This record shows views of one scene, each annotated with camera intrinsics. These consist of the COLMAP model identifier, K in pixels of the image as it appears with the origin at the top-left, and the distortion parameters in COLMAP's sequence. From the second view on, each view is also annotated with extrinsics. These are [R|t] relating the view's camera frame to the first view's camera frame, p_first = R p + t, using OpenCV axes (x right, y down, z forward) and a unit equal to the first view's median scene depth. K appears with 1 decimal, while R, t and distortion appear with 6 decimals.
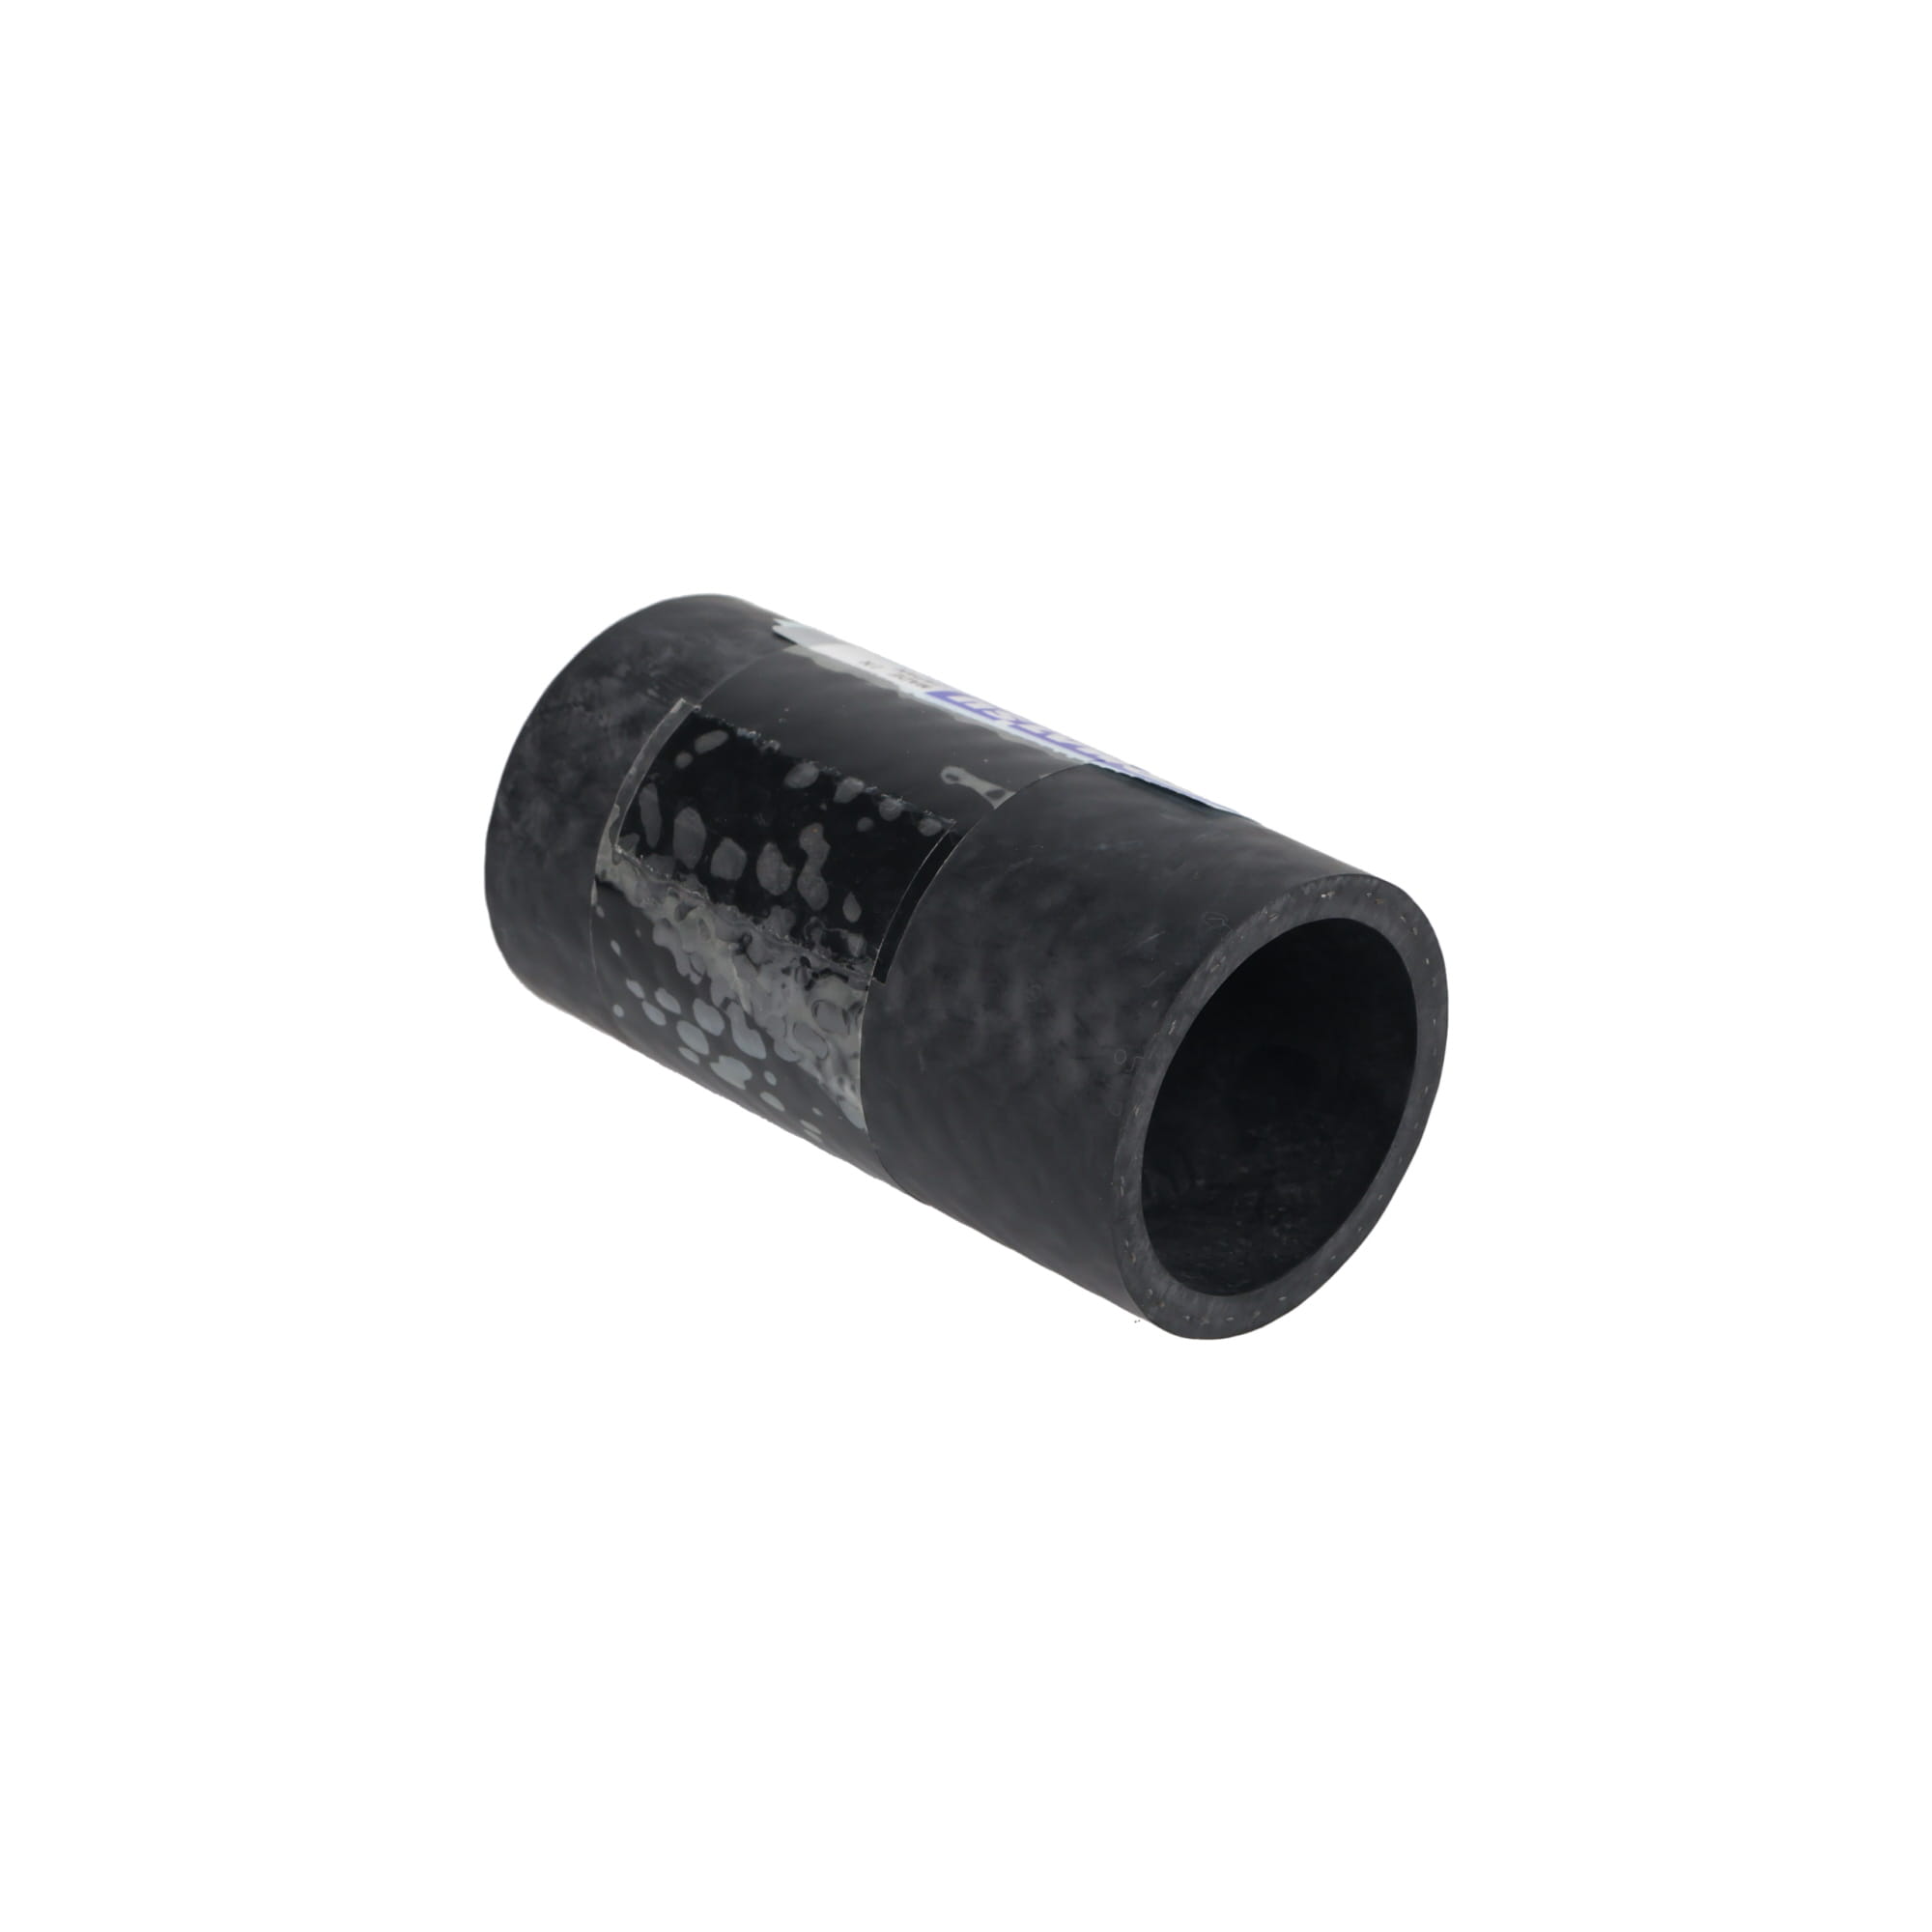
lens RADIAL K [[5057.0, 0, 963.7], [0, 5057.0, 966.9], [0, 0, 1]] dist [0.139319, 0.000000]
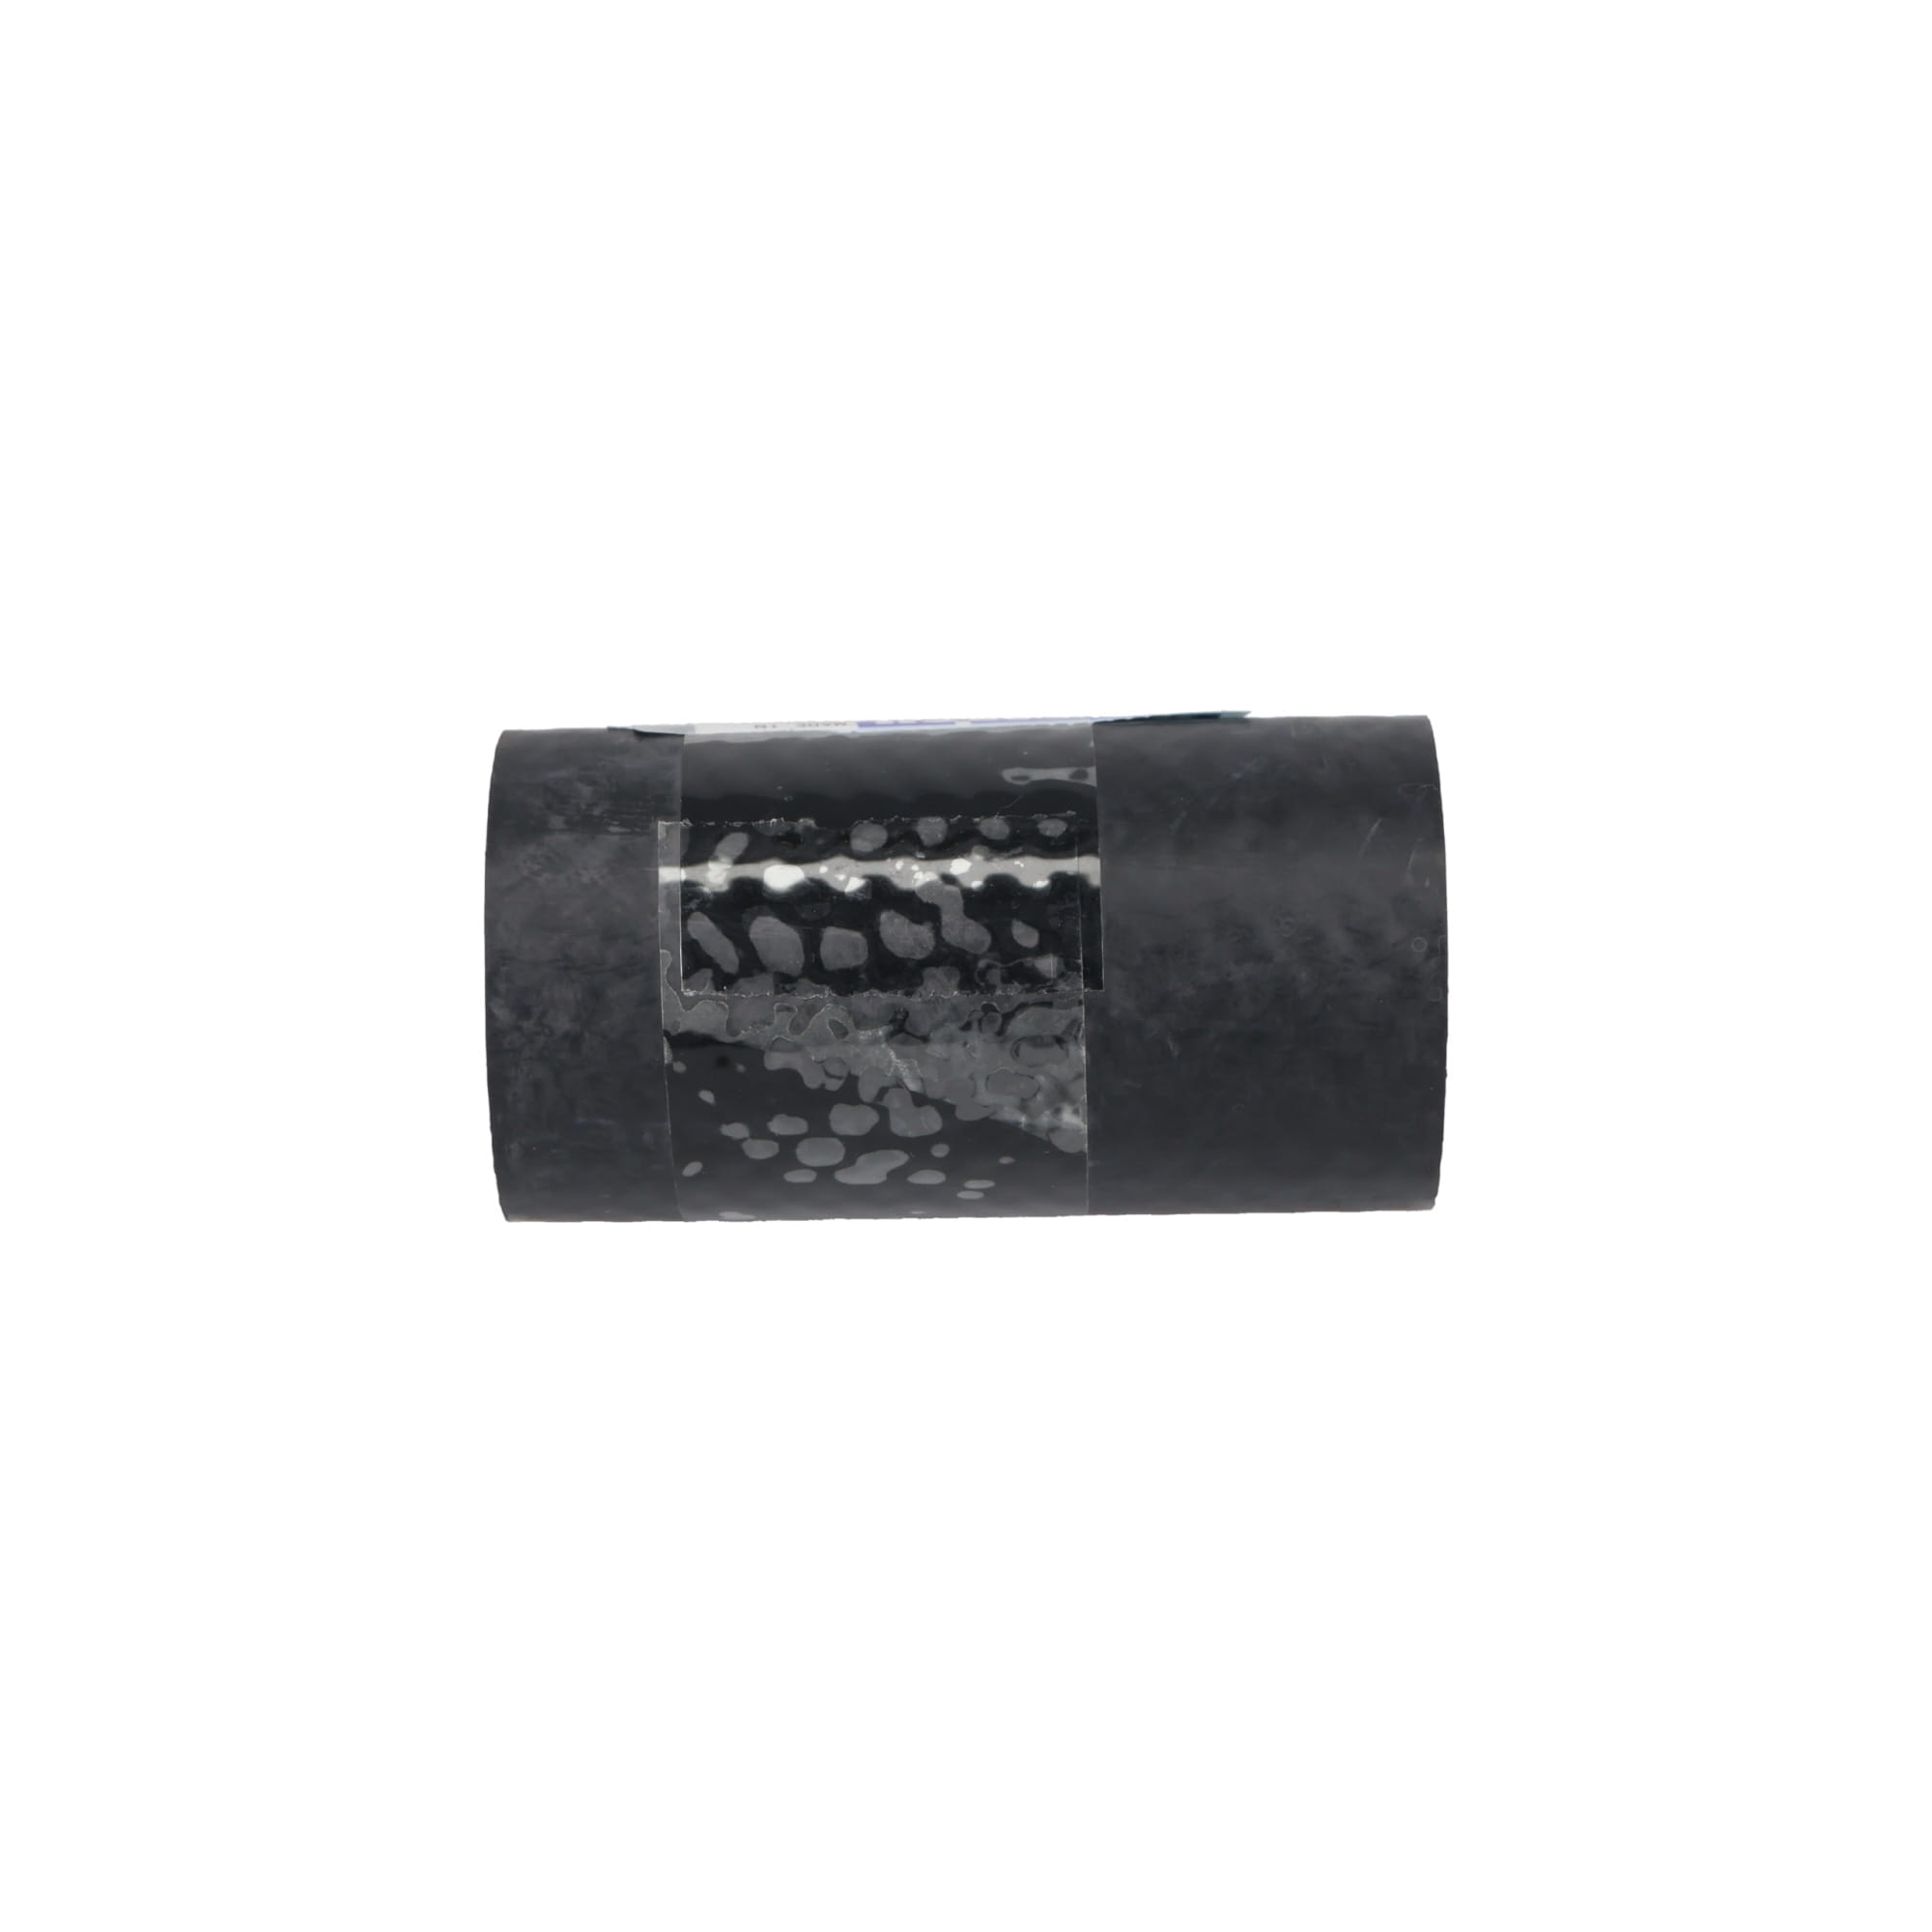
lens RADIAL K [[5057.0, 0, 971.5], [0, 5057.0, 959.2], [0, 0, 1]] dist [0.139319, 0.000000]
pose [[0.694915, -0.352173, 0.626950, -0.618402], [0.357307, 0.925724, 0.123961, -0.126931], [-0.624039, 0.137872, 0.769134, 0.267610]]
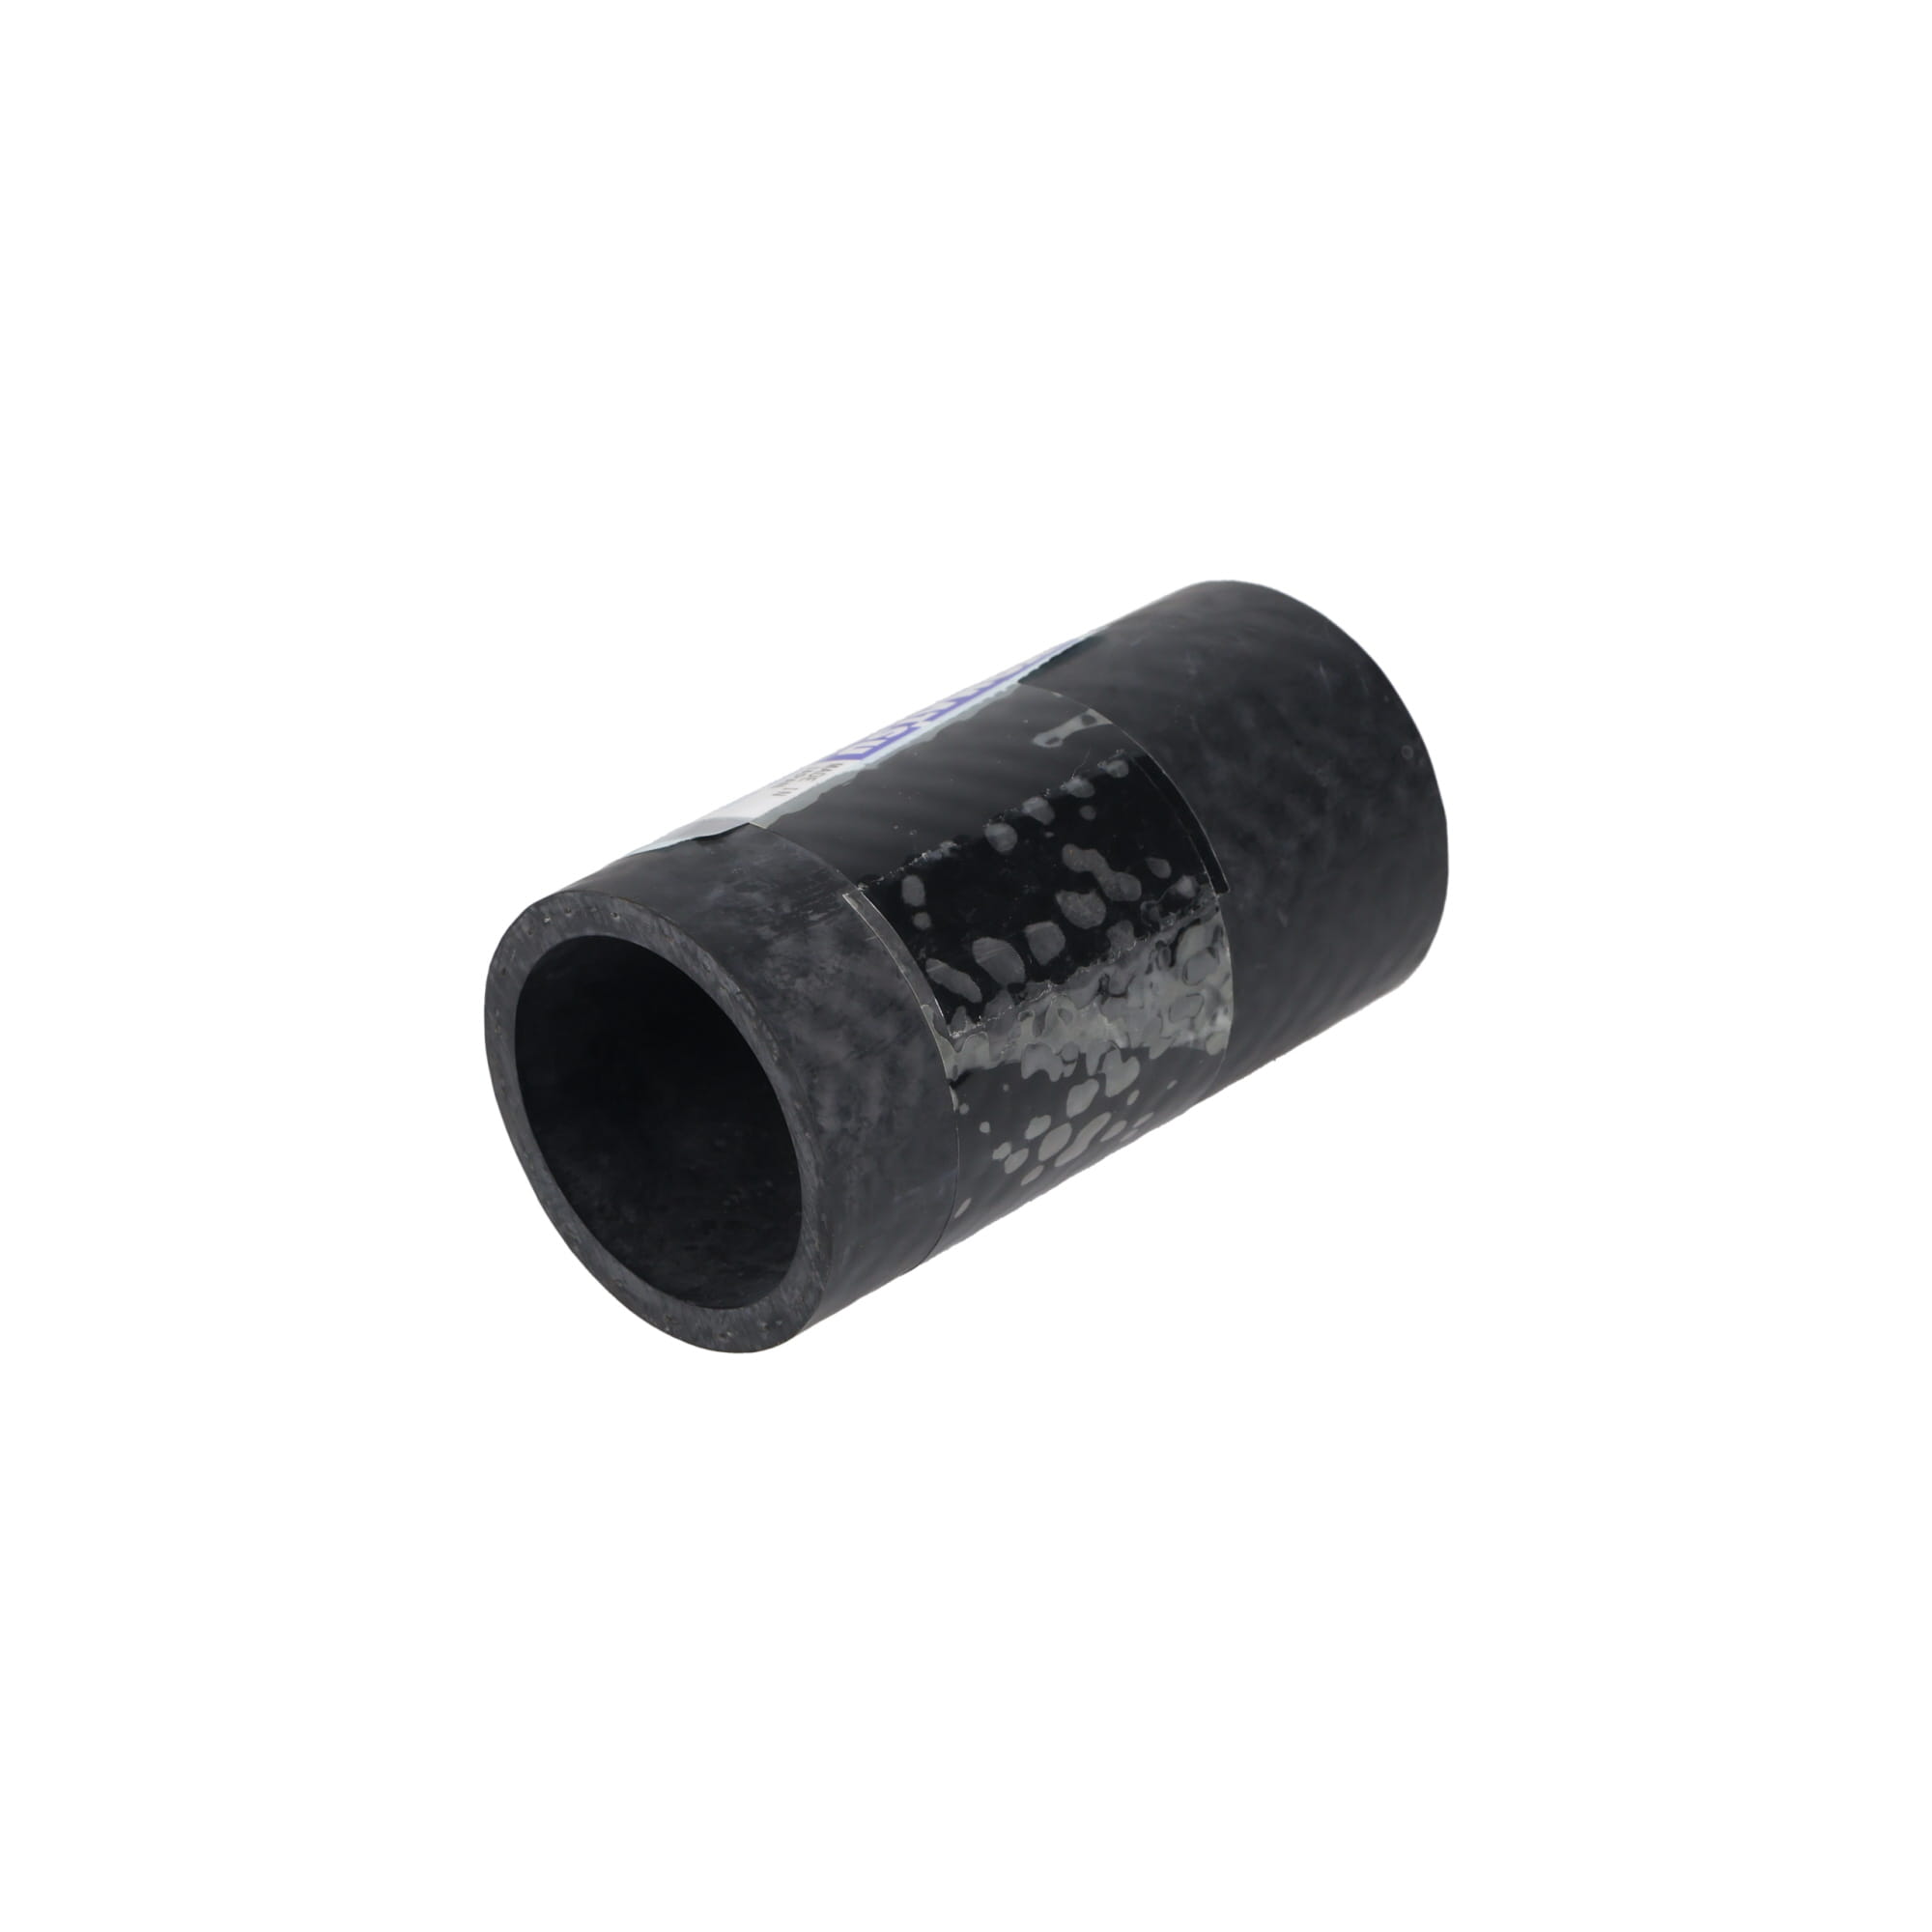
lens RADIAL K [[5057.0, 0, 966.0], [0, 5057.0, 967.5], [0, 0, 1]] dist [0.139319, 0.000000]
pose [[-0.010654, -0.494236, 0.869262, -0.886025], [0.512250, 0.743884, 0.429228, -0.438351], [-0.858770, 0.449853, 0.245247, 0.782178]]
